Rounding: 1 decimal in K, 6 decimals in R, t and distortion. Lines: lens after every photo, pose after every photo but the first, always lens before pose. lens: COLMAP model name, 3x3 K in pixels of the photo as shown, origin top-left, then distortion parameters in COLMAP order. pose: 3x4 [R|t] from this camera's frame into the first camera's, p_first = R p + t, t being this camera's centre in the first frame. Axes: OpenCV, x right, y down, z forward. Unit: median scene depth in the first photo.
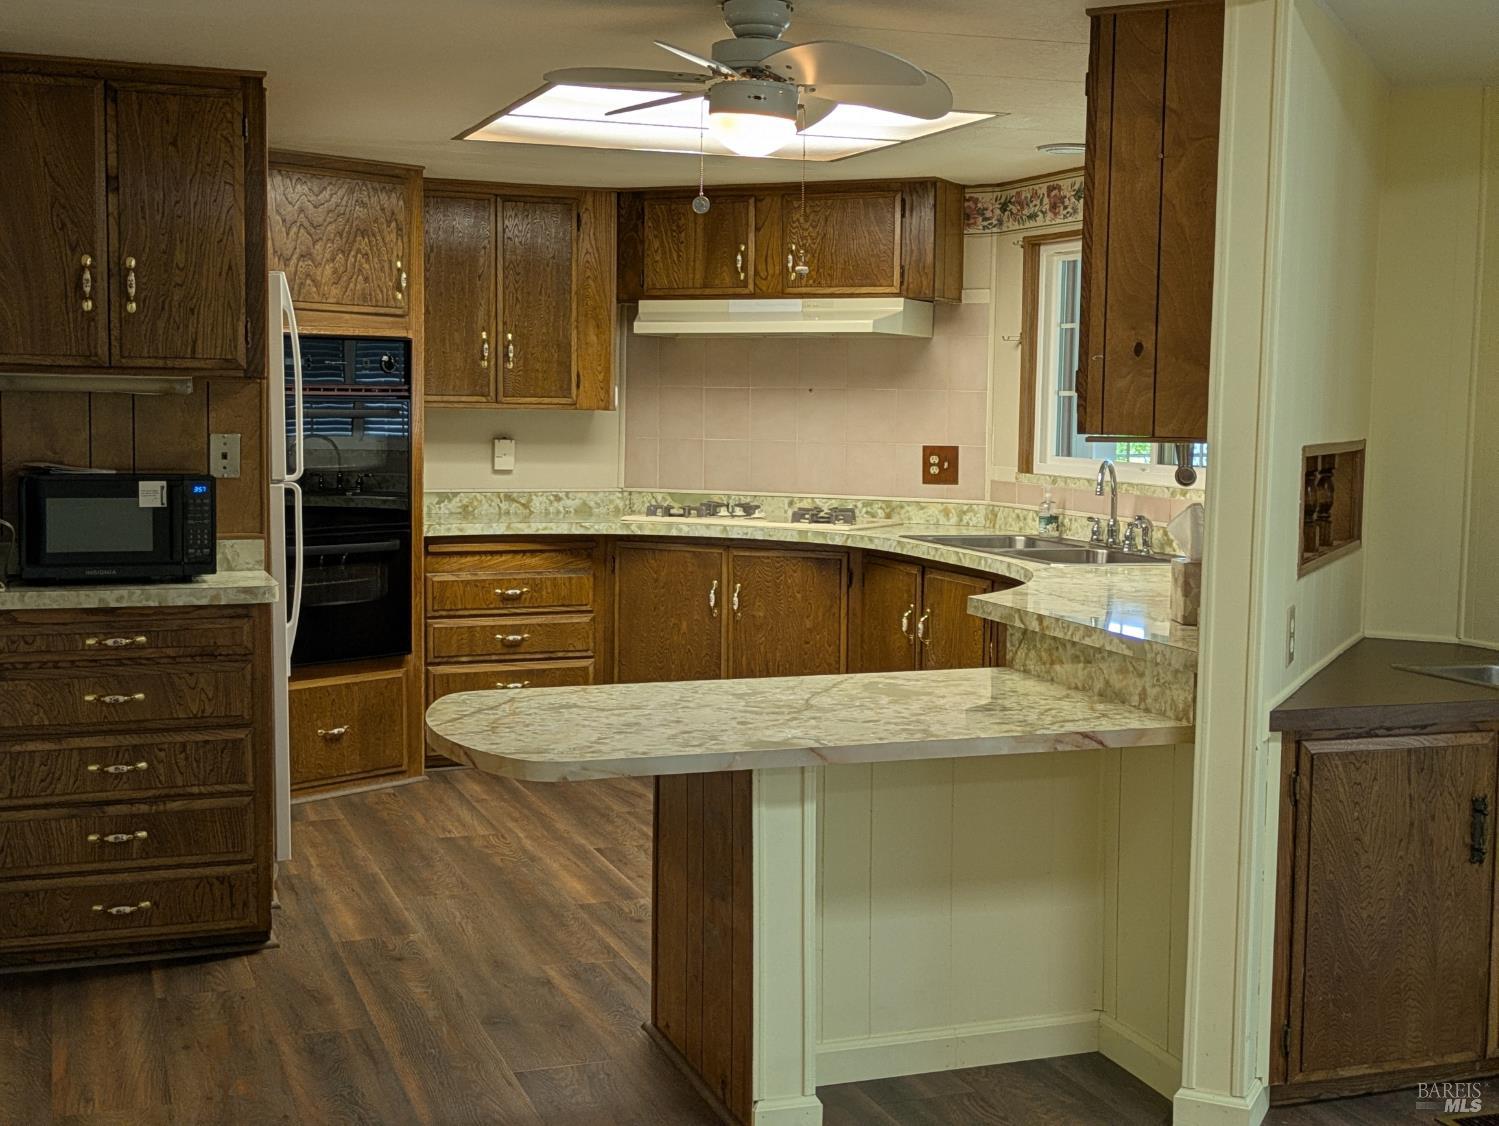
lens RADIAL K [[1903.5, 0, 755.3], [0, 1903.5, 537.7], [0, 0, 1]] dist [0.060478, -0.015740]
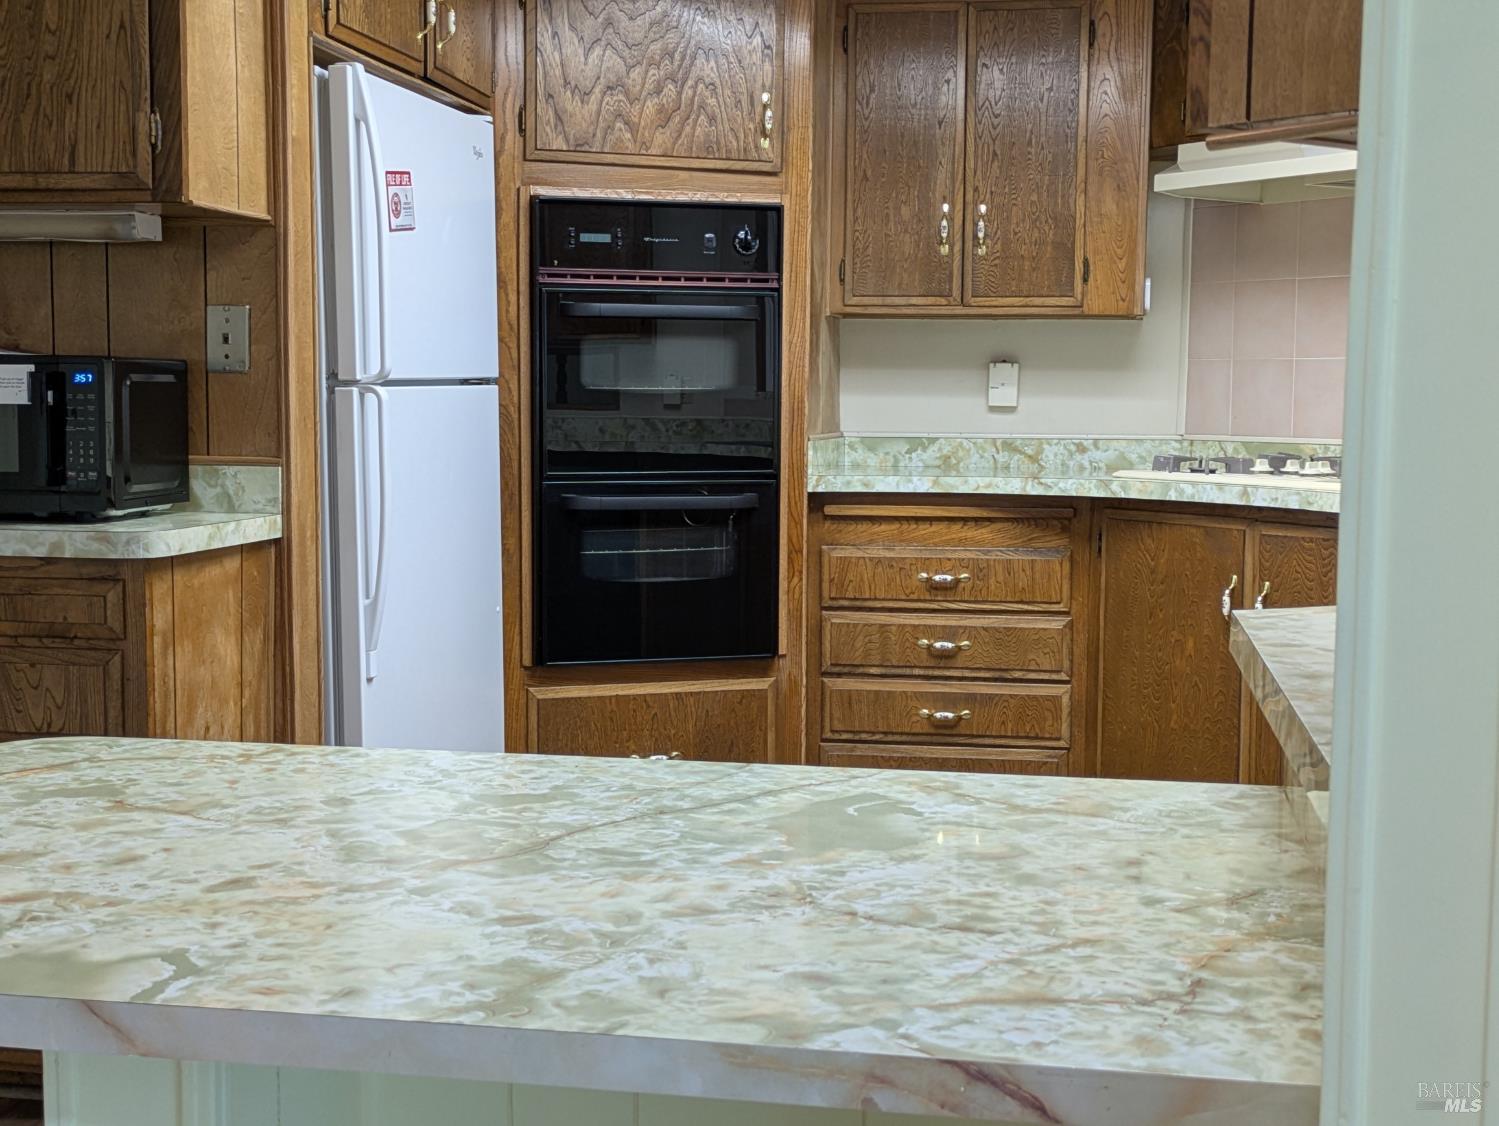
lens RADIAL K [[1903.5, 0, 755.3], [0, 1903.5, 537.7], [0, 0, 1]] dist [0.060478, -0.015740]
pose [[0.865811, 0.035053, -0.499143, 0.154704], [-0.034299, 0.999354, 0.010687, 0.009182], [0.499195, 0.007867, 0.866454, 0.377135]]
